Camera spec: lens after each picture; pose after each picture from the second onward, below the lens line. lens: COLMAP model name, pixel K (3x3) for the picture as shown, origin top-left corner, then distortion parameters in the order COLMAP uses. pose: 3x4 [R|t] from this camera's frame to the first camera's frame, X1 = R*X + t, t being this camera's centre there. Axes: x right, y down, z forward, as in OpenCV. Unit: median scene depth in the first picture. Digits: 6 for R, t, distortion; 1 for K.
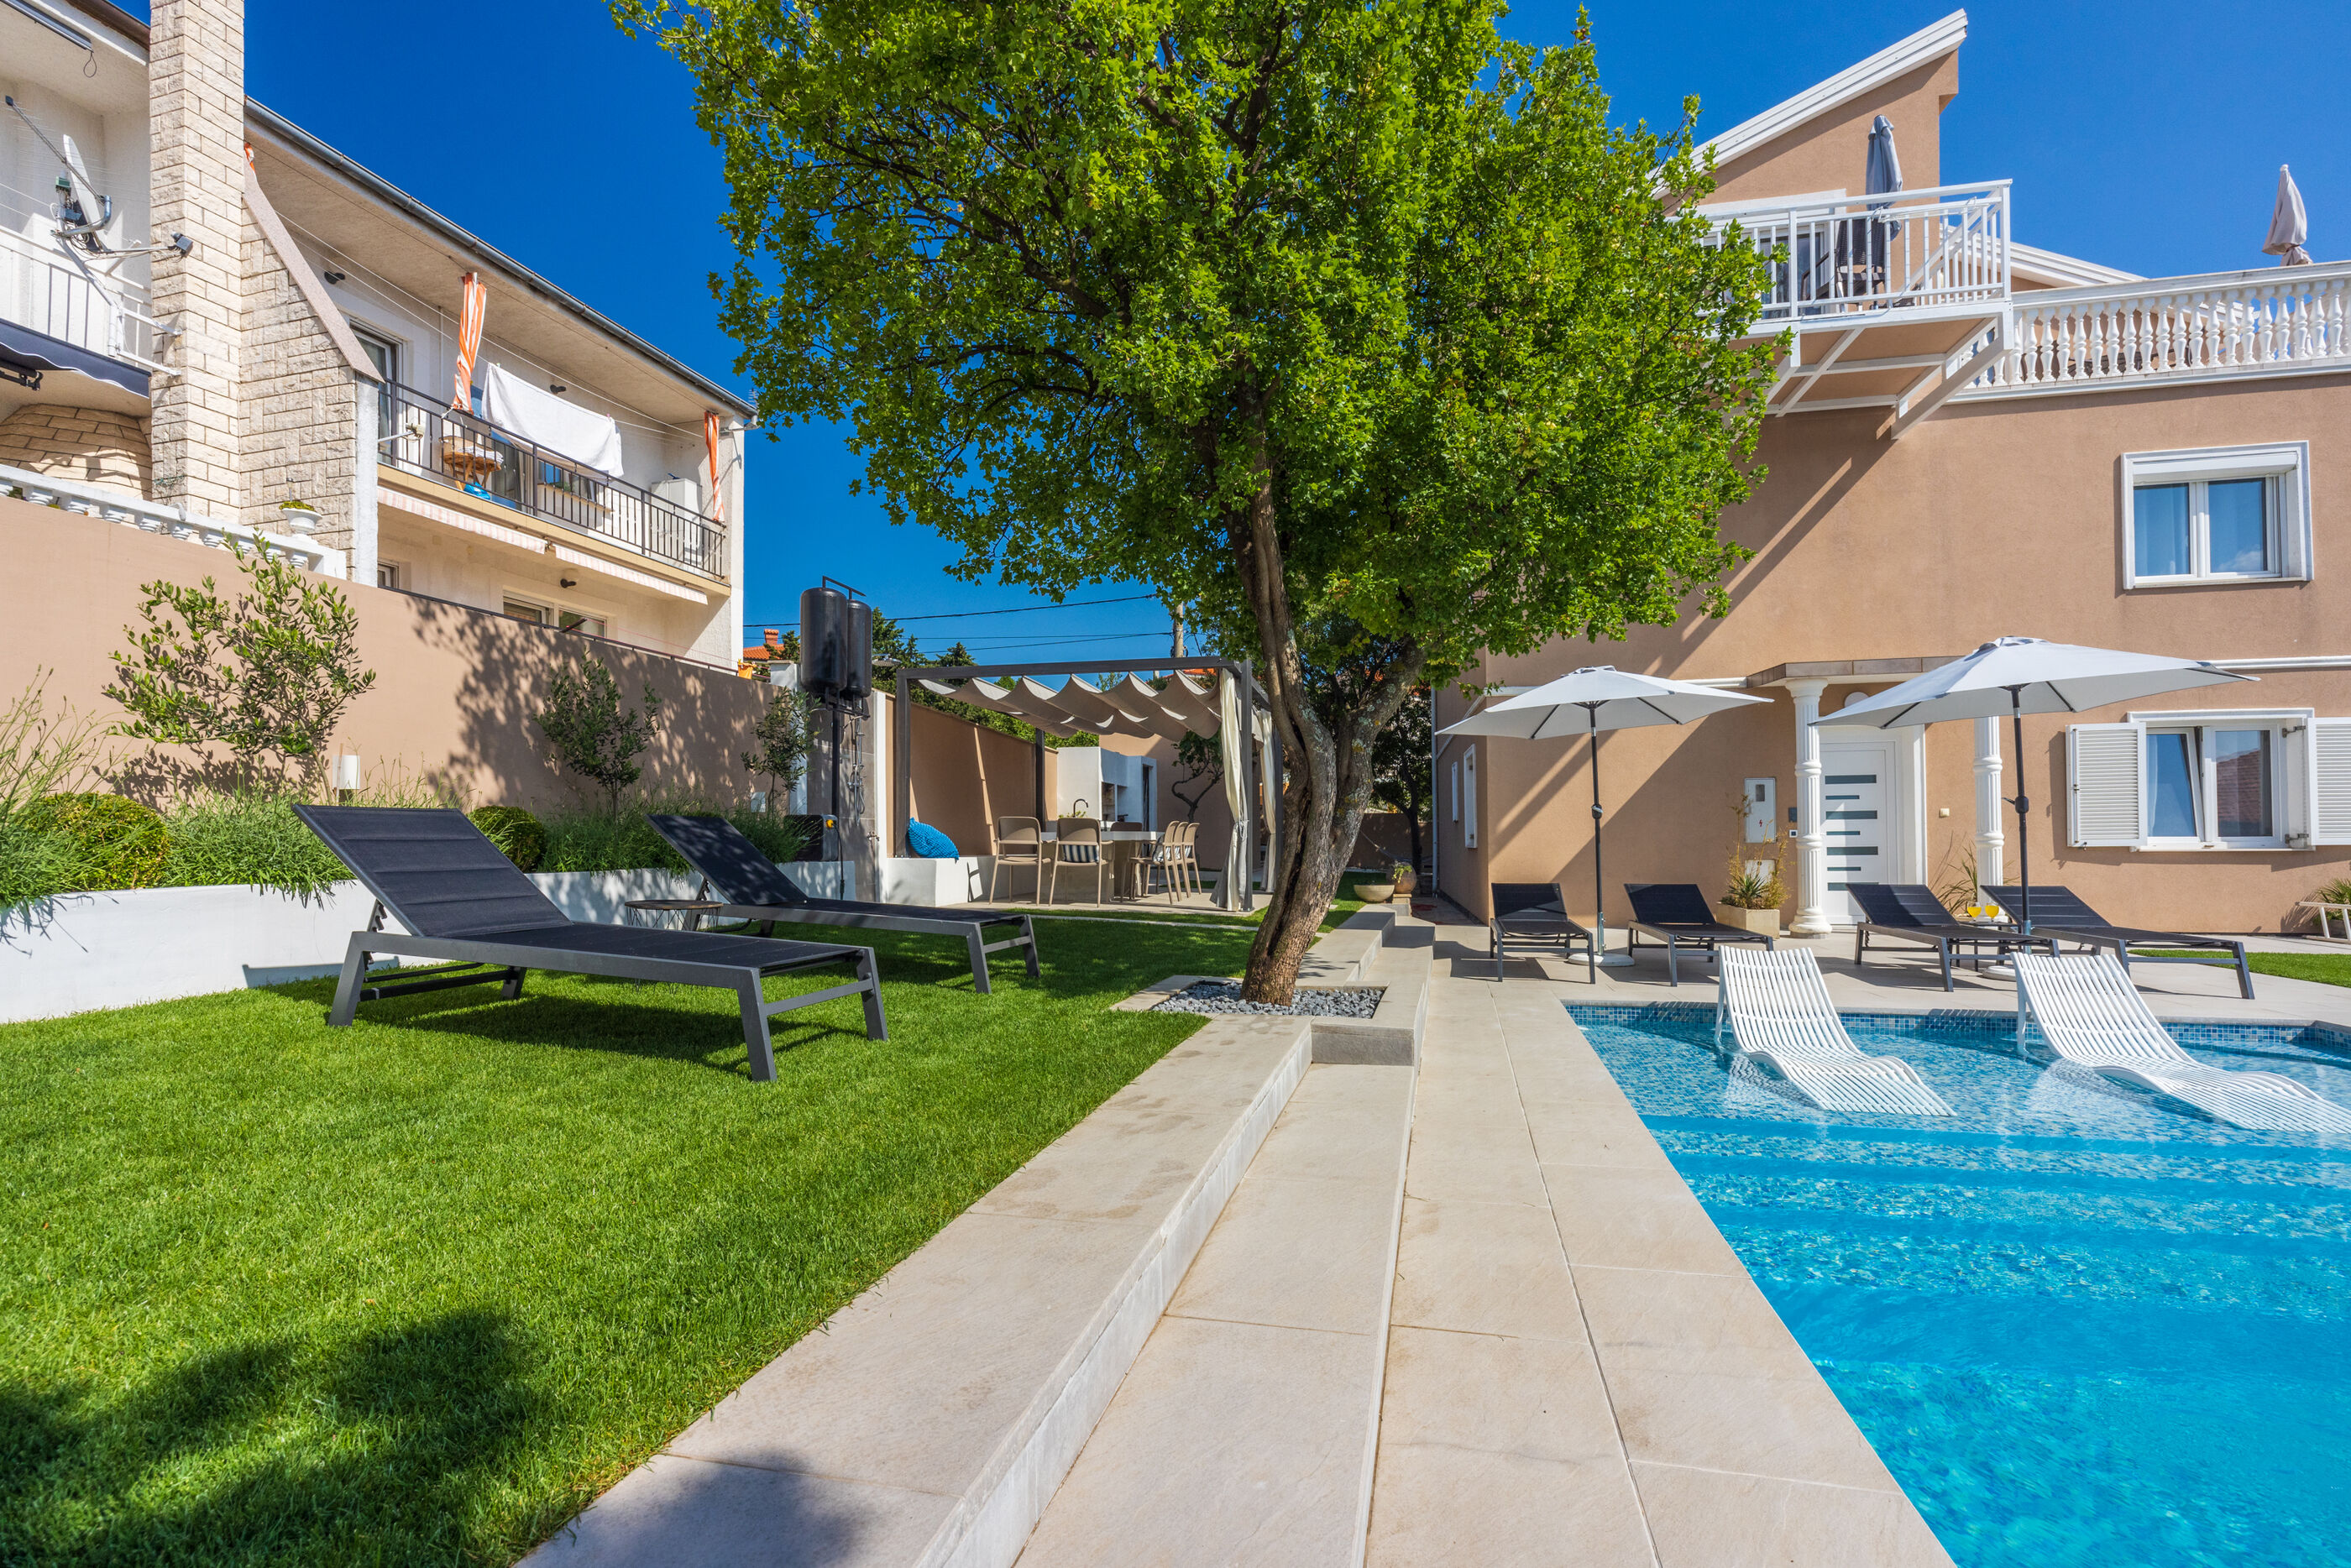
lens RADIAL K [[1013.1, 0, 1188.8], [0, 1013.1, 827.5], [0, 0, 1]] dist [0.001557, 0.000043]
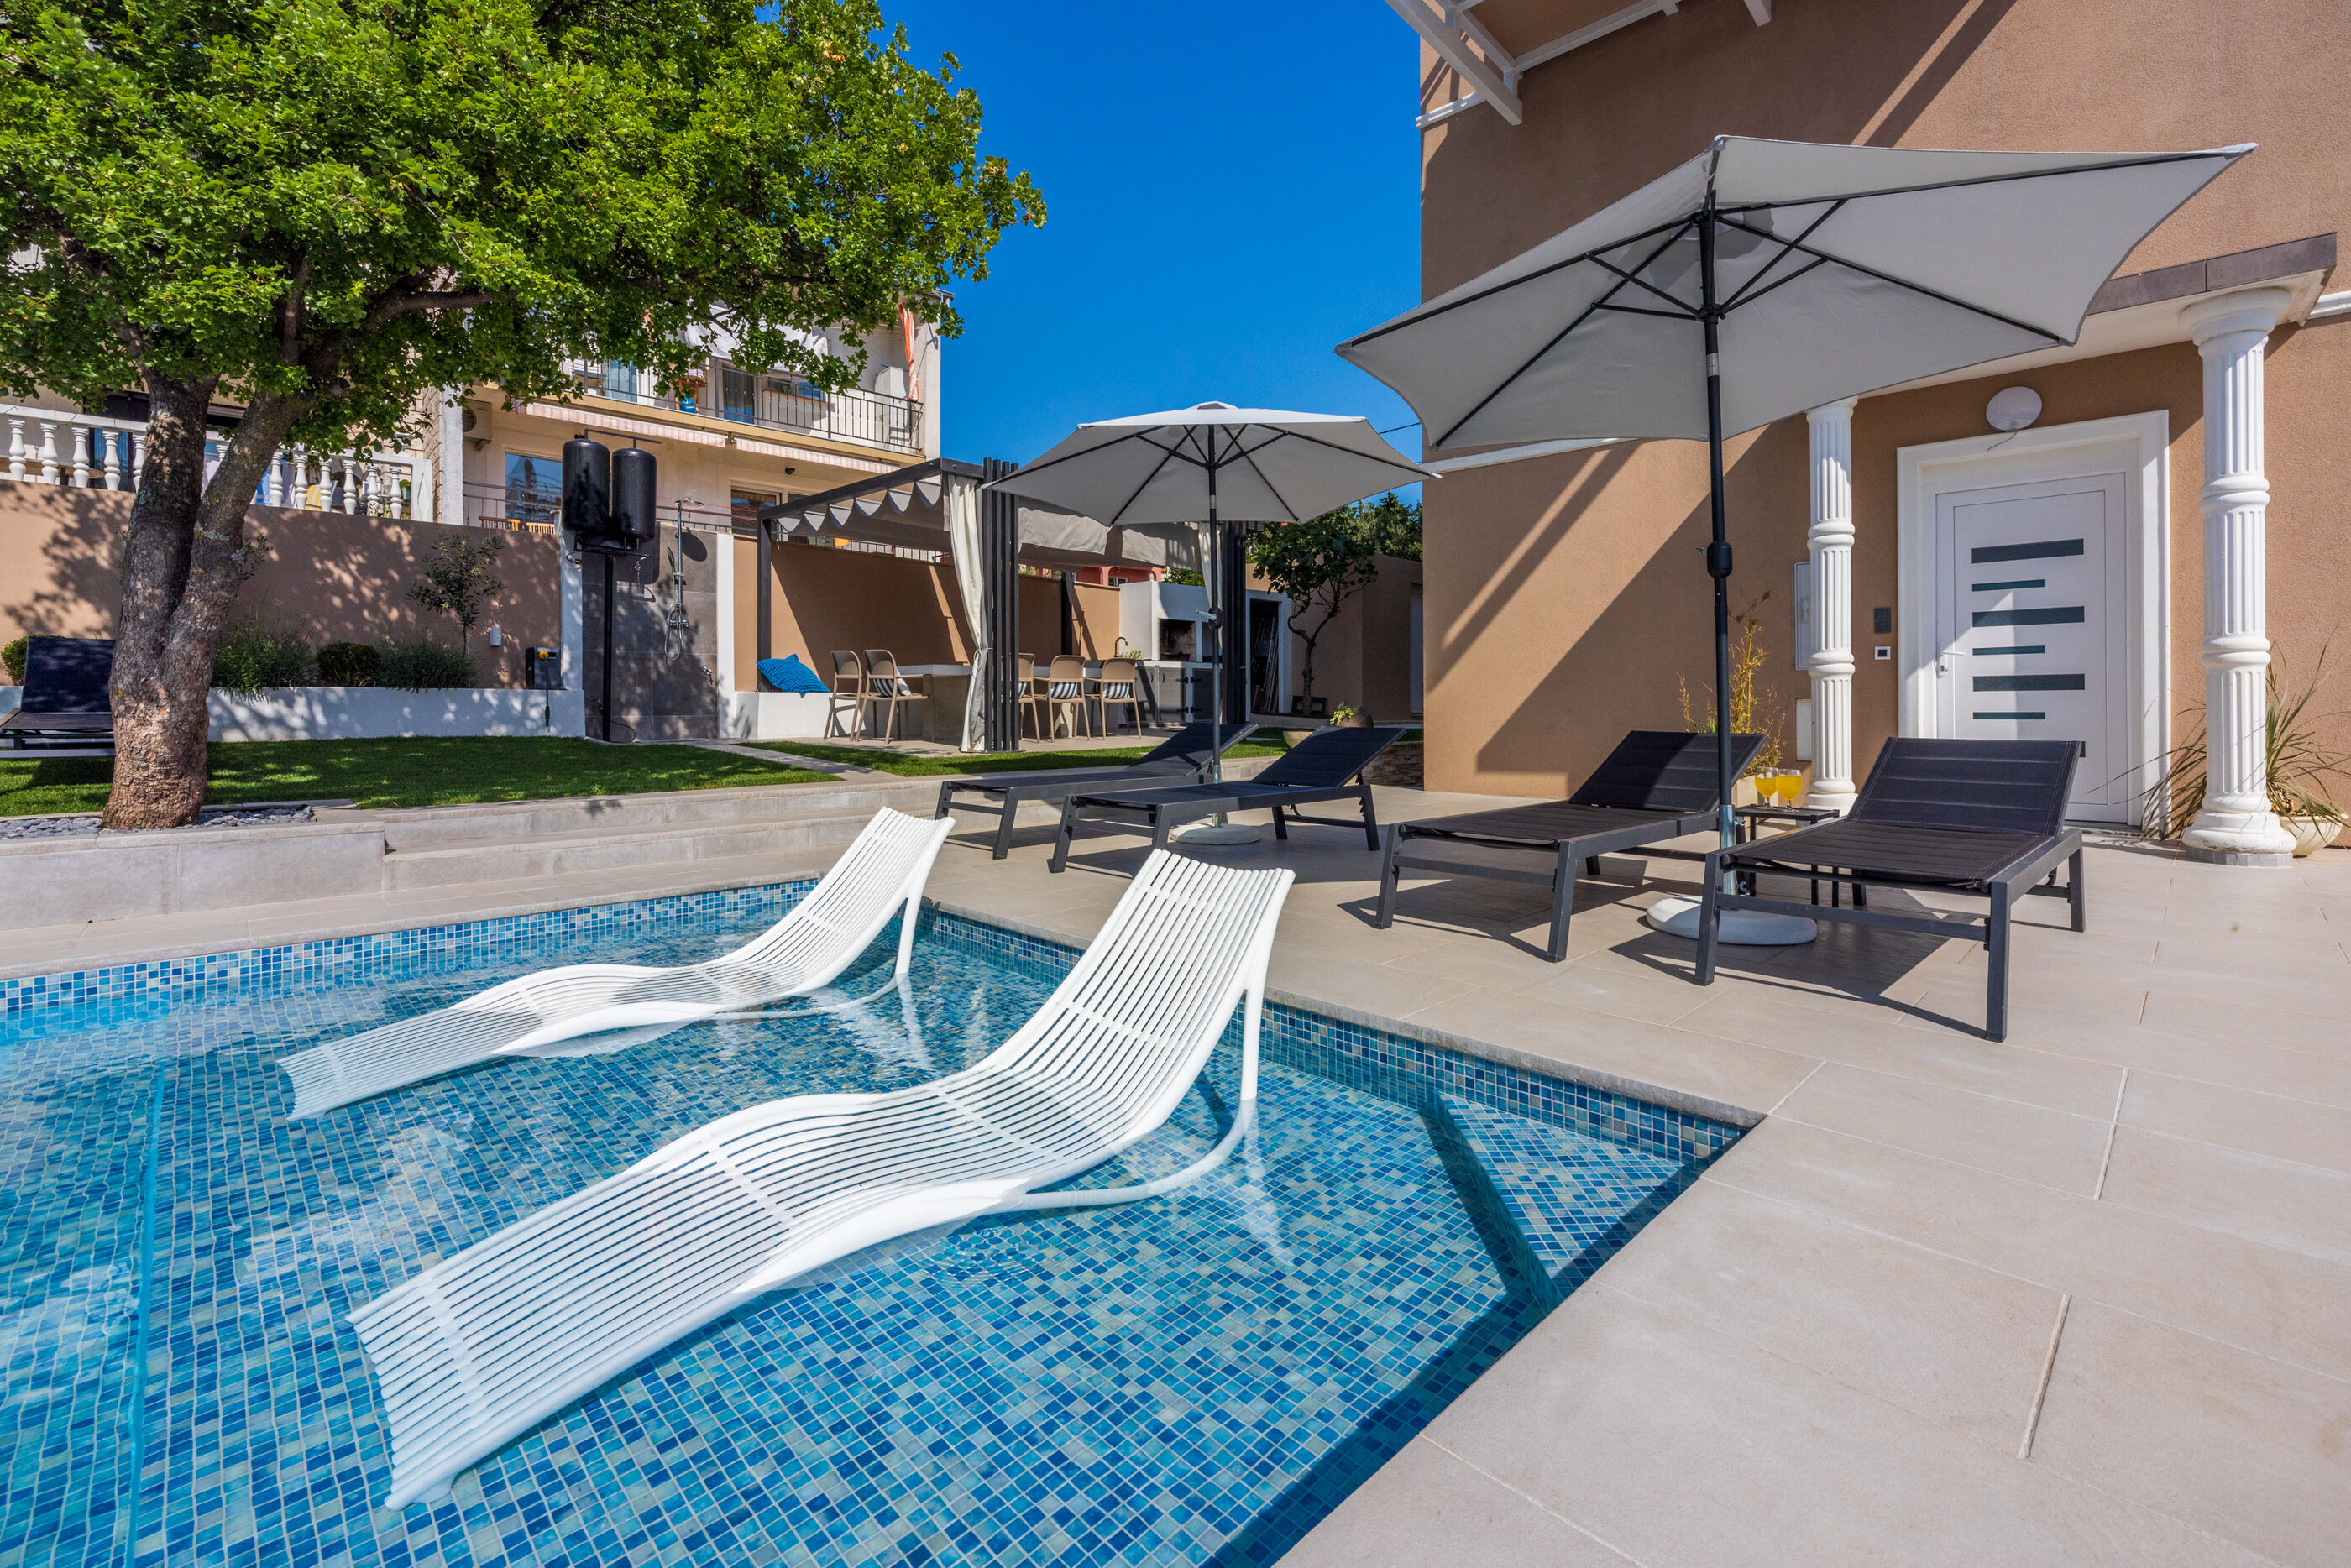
lens RADIAL K [[1007.6, 0, 1192.1], [0, 1007.6, 701.7], [0, 0, 1]] dist [0.001873, 0.000313]
pose [[0.851250, 0.004107, -0.524745, 0.656843], [0.004410, 0.999878, 0.014980, 0.027207], [0.524742, -0.015065, 0.851128, 0.361310]]
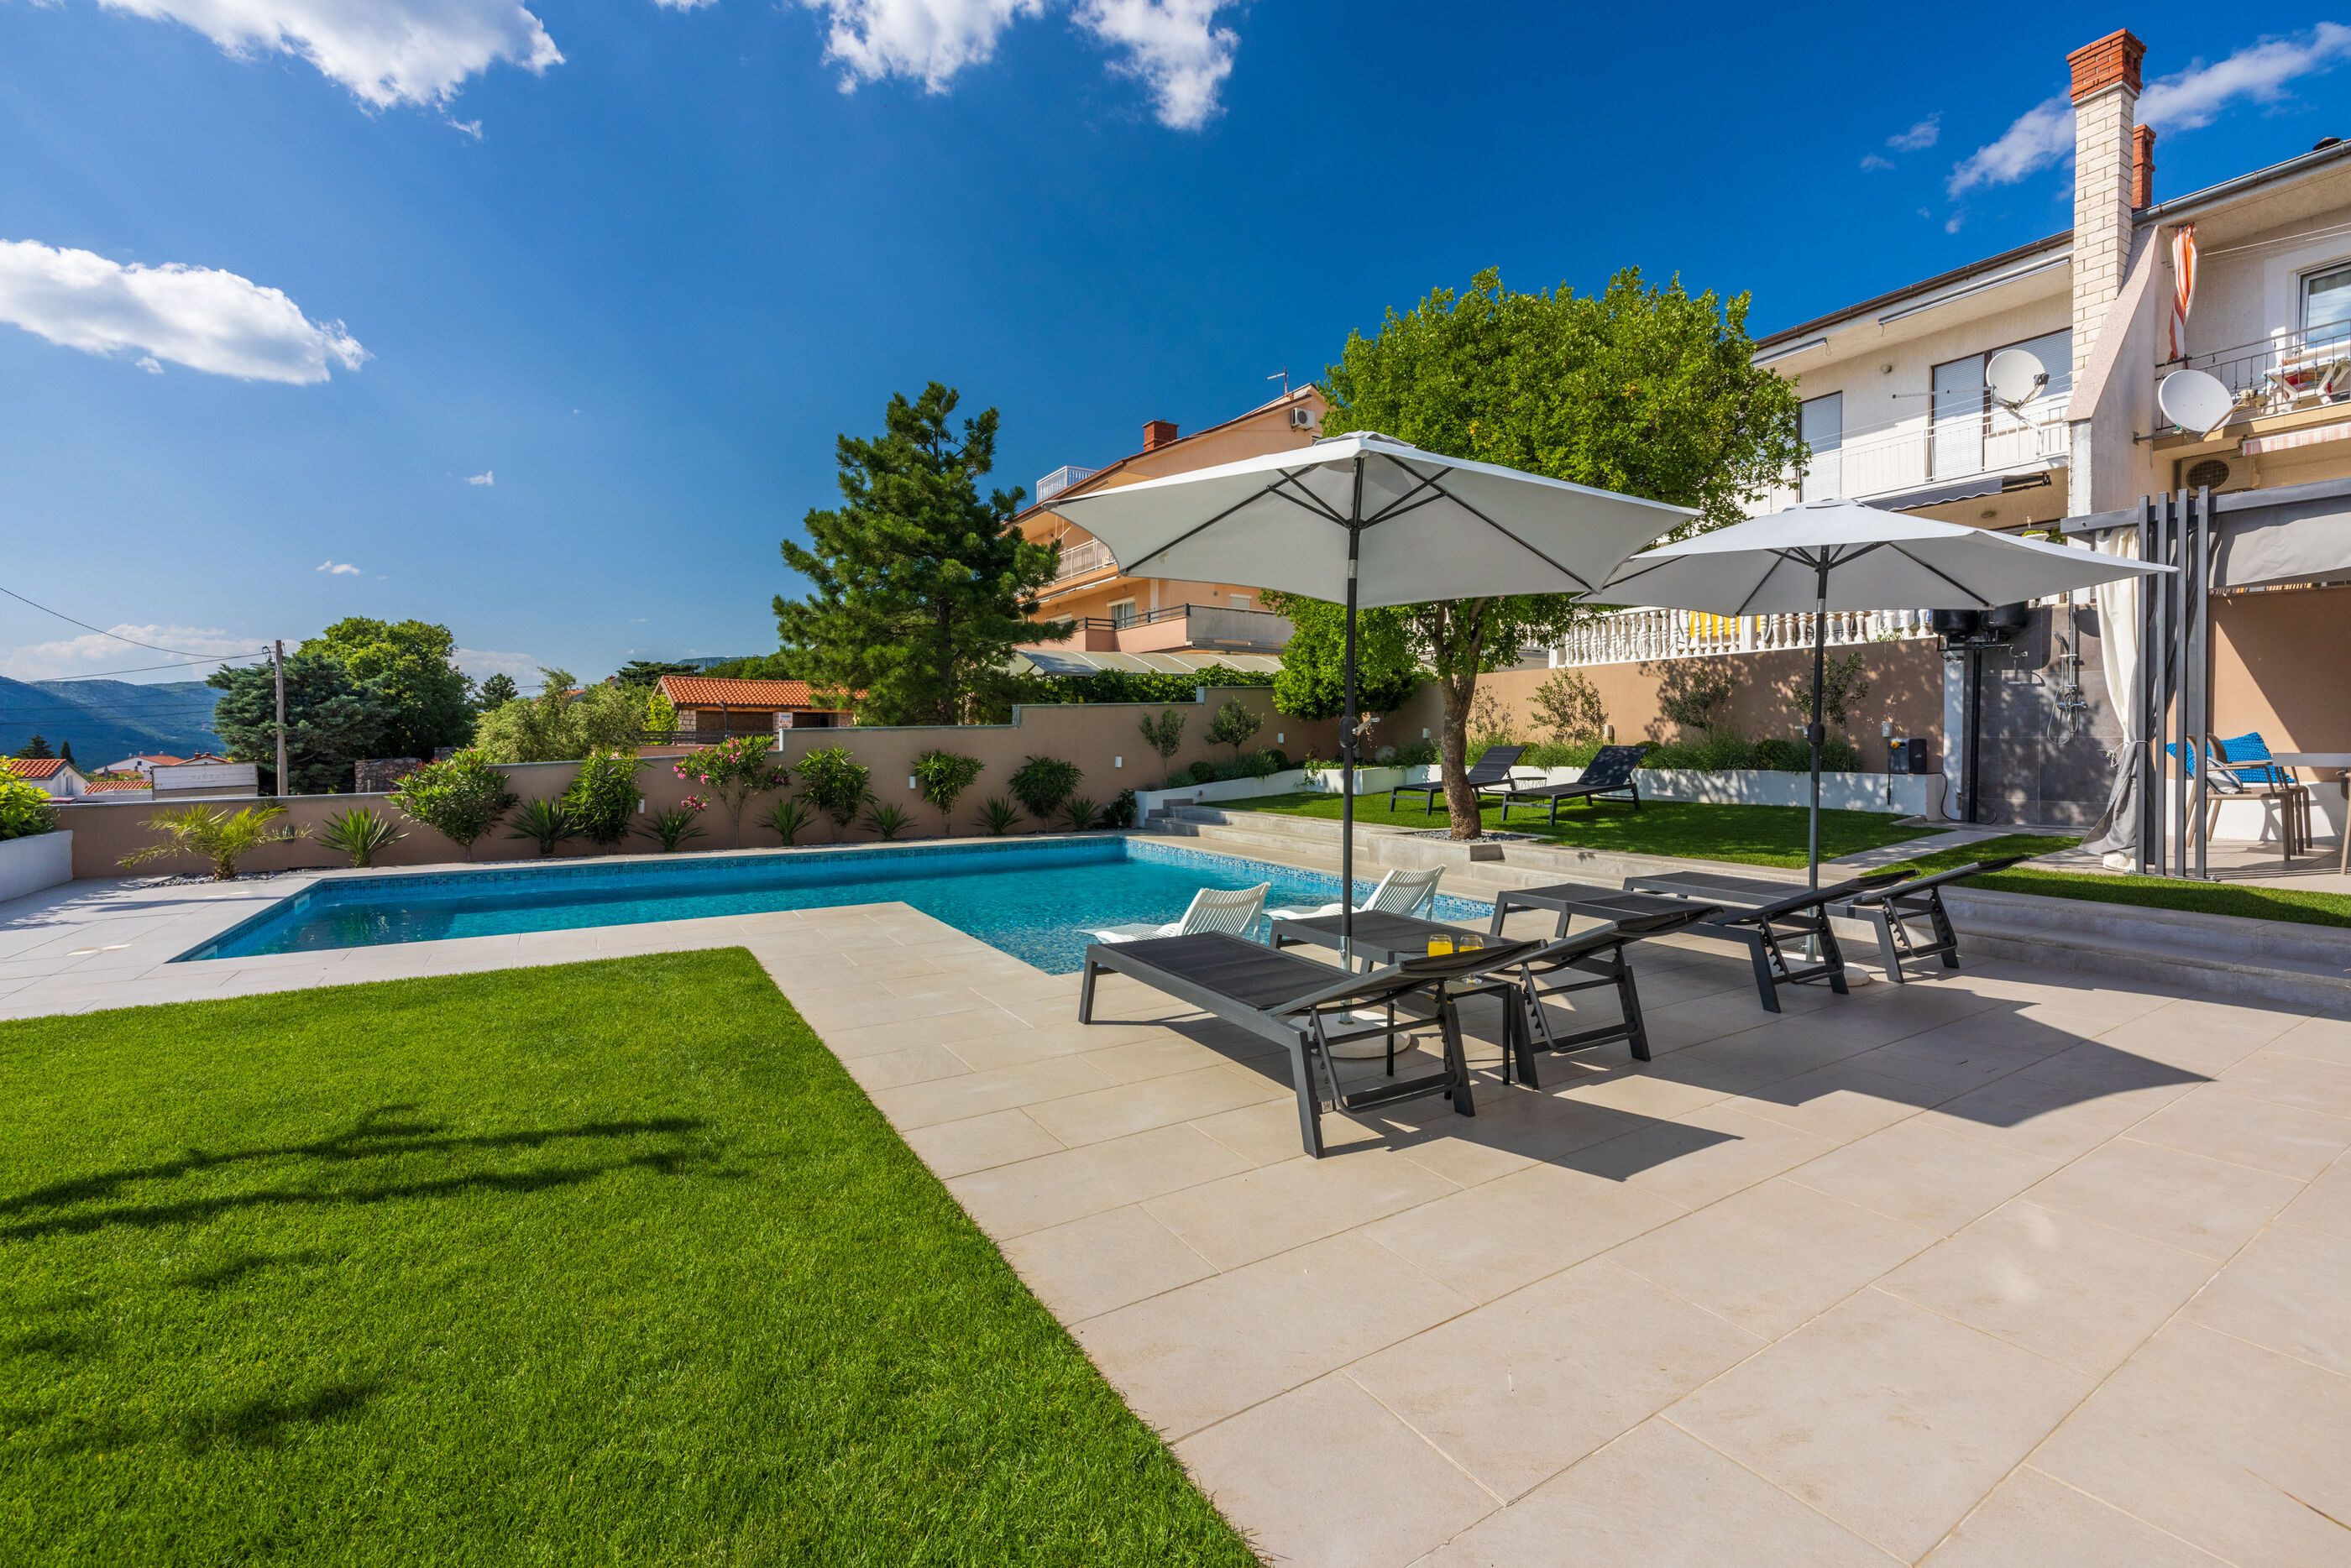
lens RADIAL K [[993.3, 0, 1175.7], [0, 993.3, 728.8], [0, 0, 1]] dist [-0.013730, 0.003445]
pose [[-0.705624, -0.002479, -0.708582, 0.982869], [0.015577, 0.999698, -0.019010, -0.011652], [0.708415, -0.024452, -0.705372, 1.012509]]
